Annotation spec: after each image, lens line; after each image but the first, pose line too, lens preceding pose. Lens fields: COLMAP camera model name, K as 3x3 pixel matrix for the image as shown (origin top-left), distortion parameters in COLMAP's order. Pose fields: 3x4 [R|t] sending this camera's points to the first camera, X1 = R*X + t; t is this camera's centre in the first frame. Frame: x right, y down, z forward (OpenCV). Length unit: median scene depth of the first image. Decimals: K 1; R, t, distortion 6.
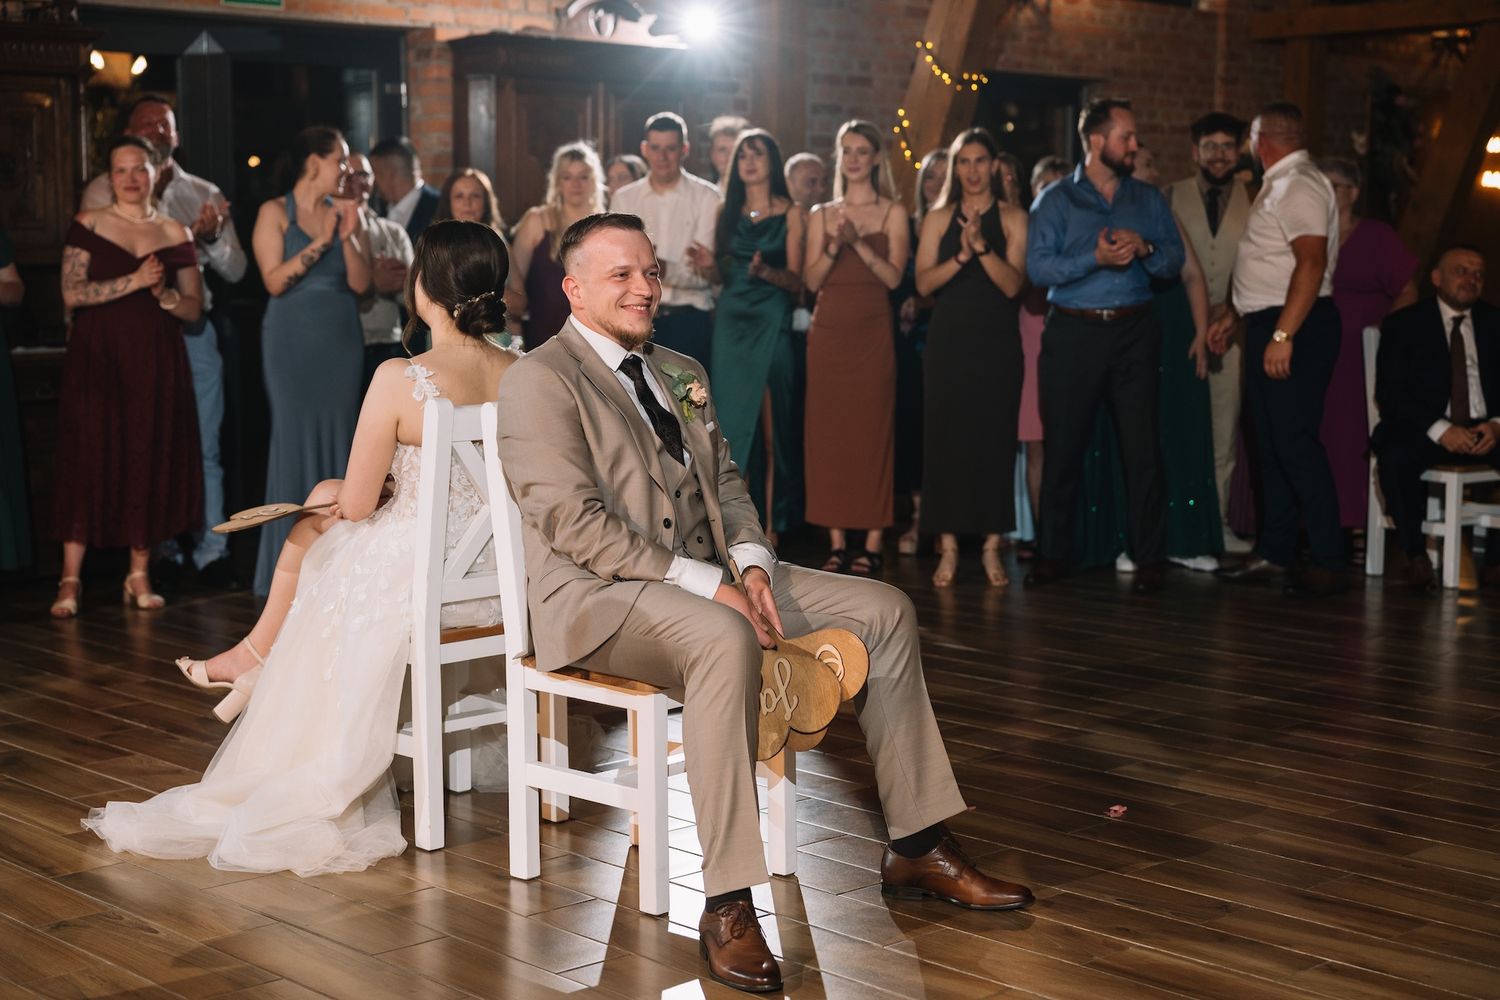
lens RADIAL K [[2289.3, 0, 750.0], [0, 2289.3, 500.0], [0, 0, 1]] dist [-0.015321, -0.057745]
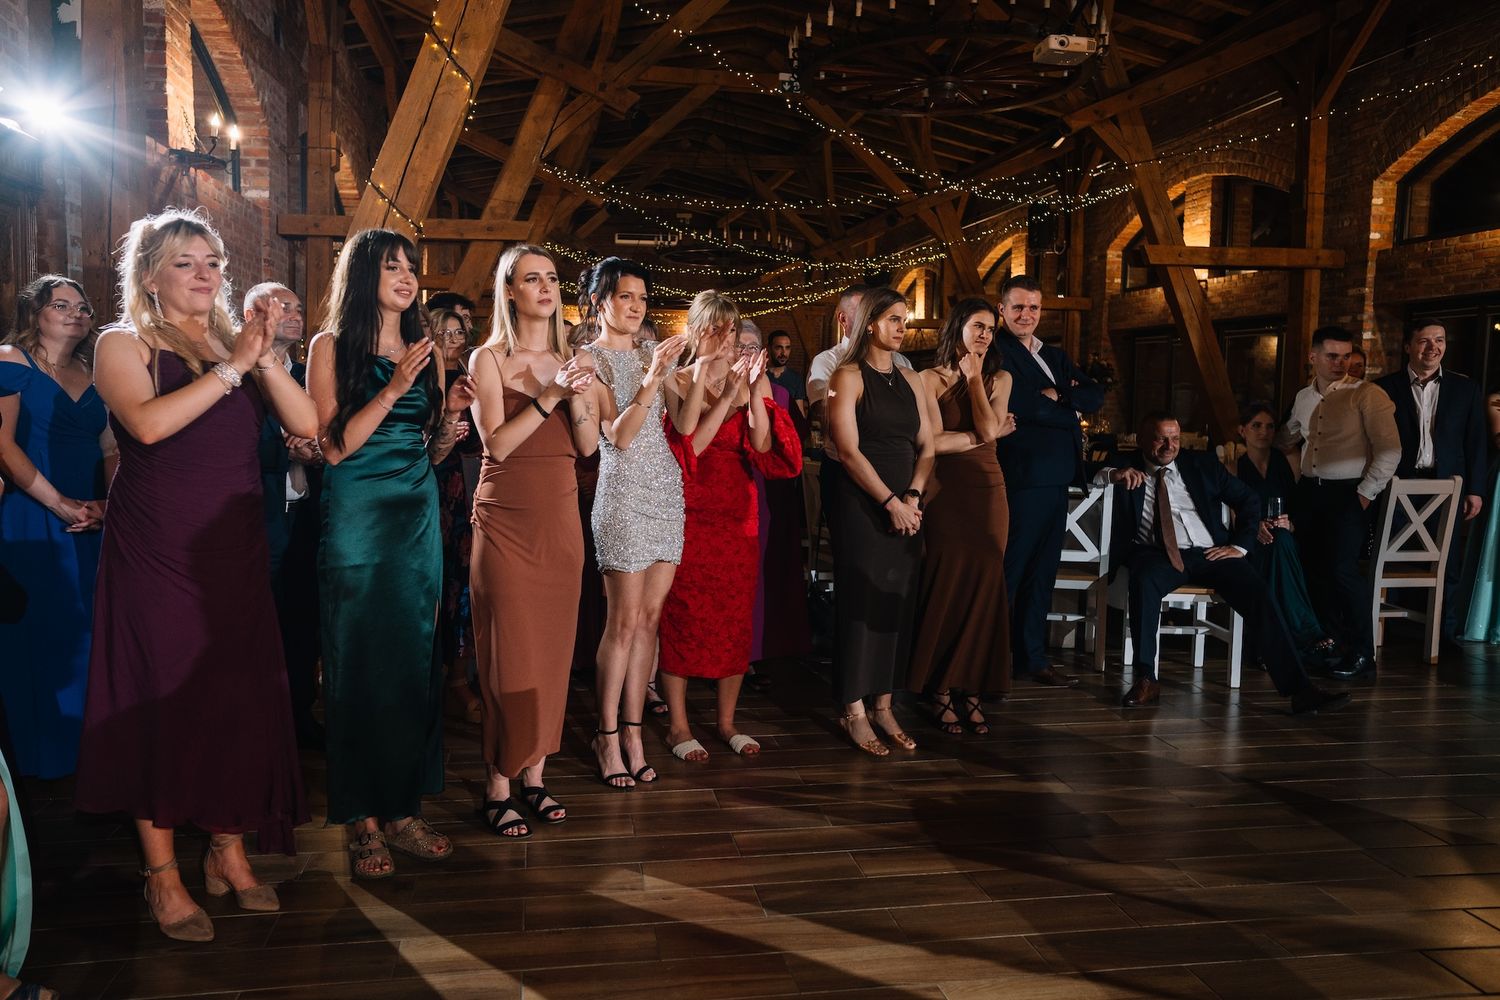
lens RADIAL K [[1071.4, 0, 722.2], [0, 1071.4, 473.6], [0, 0, 1]] dist [-0.004380, 0.007611]
pose [[0.556533, -0.052219, 0.829183, -0.209842], [0.074861, 0.997115, 0.012549, -0.072511], [-0.827446, 0.055089, 0.558836, 0.616967]]
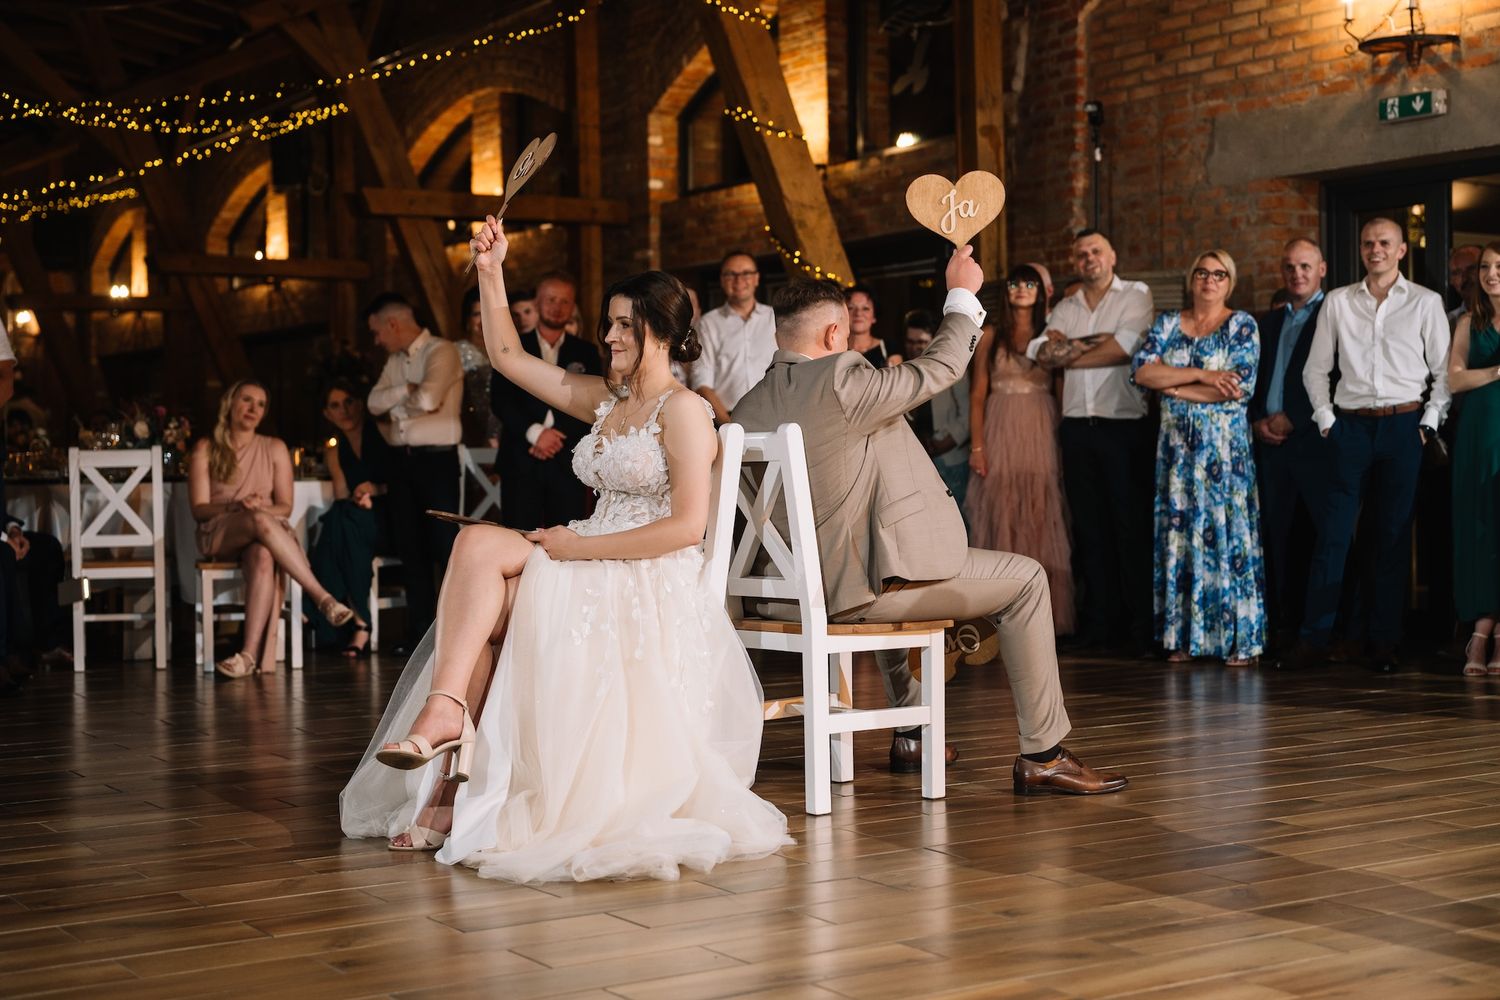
lens RADIAL K [[2139.6, 0, 751.8], [0, 2139.6, 478.2], [0, 0, 1]] dist [0.016898, -0.140842]
pose [[0.181001, -0.009833, 0.983434, -0.526392], [0.115296, 0.993267, -0.011289, -0.002796], [-0.976701, 0.115429, 0.180916, 0.351885]]
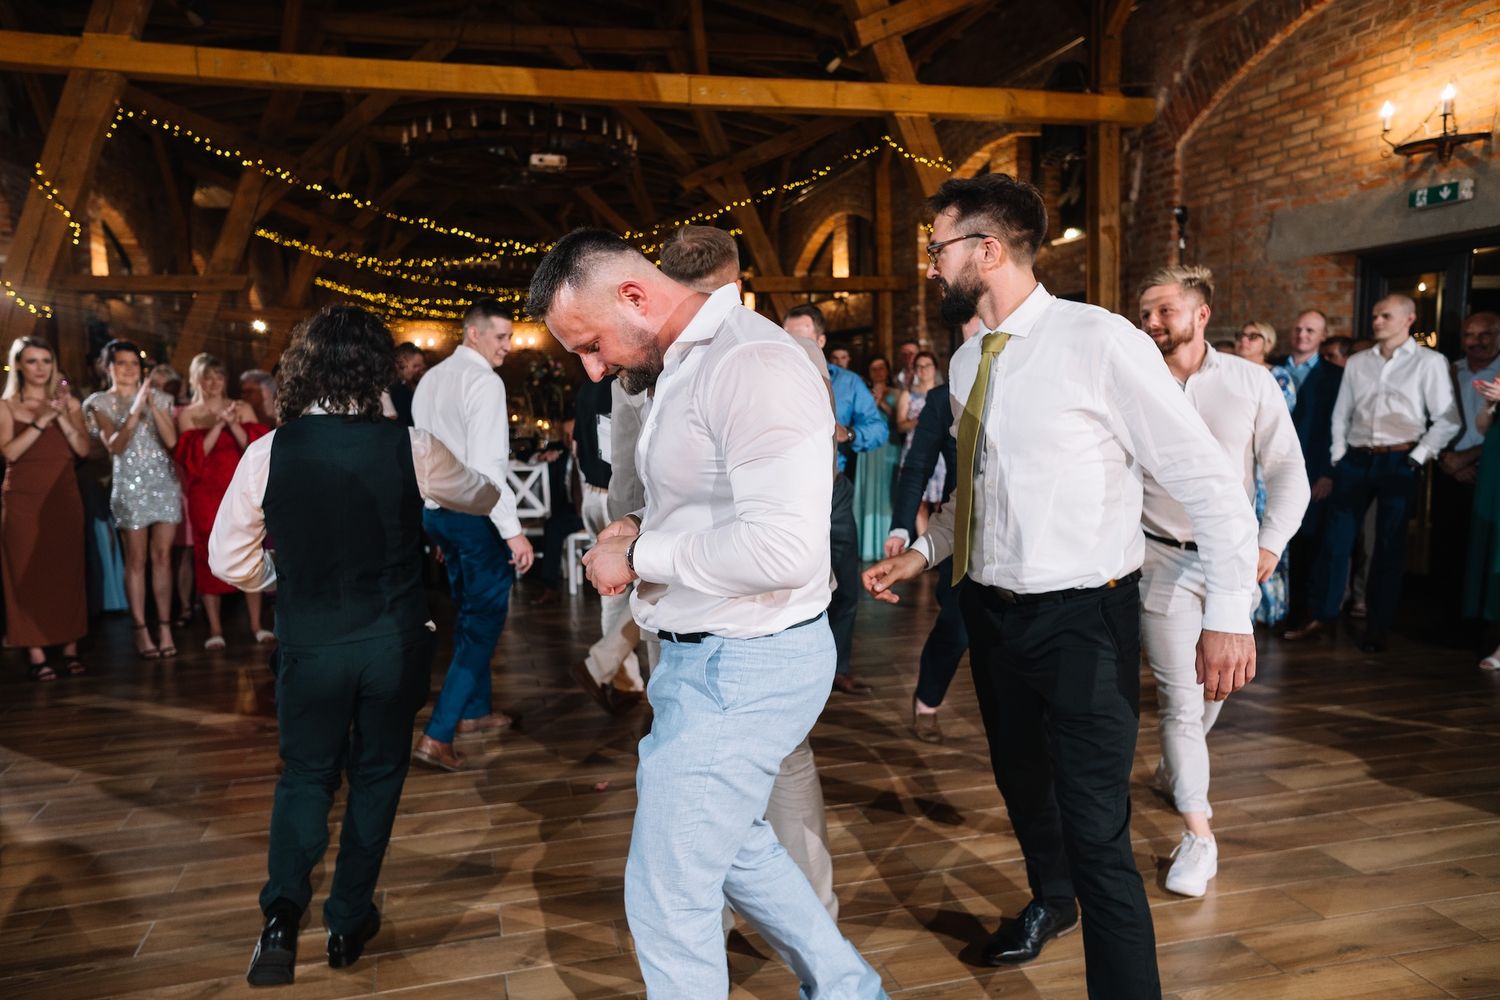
lens RADIAL K [[1028.7, 0, 723.1], [0, 1028.7, 498.5], [0, 0, 1]] dist [-0.043904, 0.079082]
pose [[0.477993, -0.100726, 0.872569, -0.268339], [0.114020, 0.992113, 0.052066, -0.047977], [-0.870932, 0.074603, 0.485708, 0.303350]]
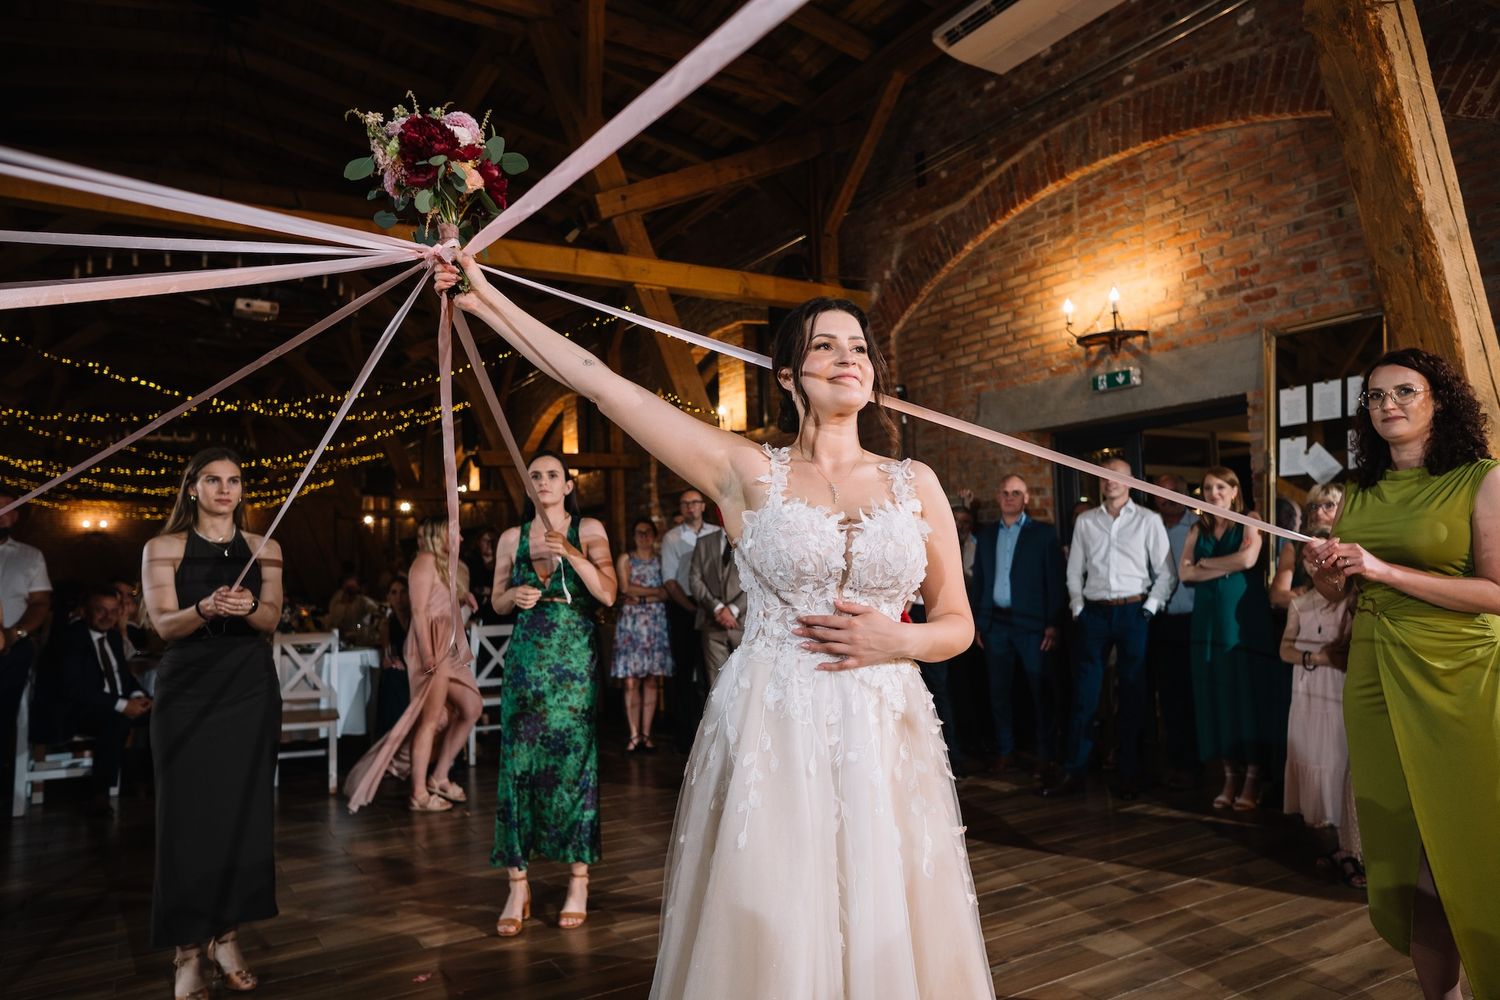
lens RADIAL K [[1001.7, 0, 738.8], [0, 1001.7, 501.0], [0, 0, 1]] dist [-0.035177, 0.058097]
pose [[0.207194, 0.066249, 0.976054, -0.221809], [0.131356, 0.986786, -0.094861, -0.036599], [-0.969441, 0.147865, 0.195753, 0.340317]]
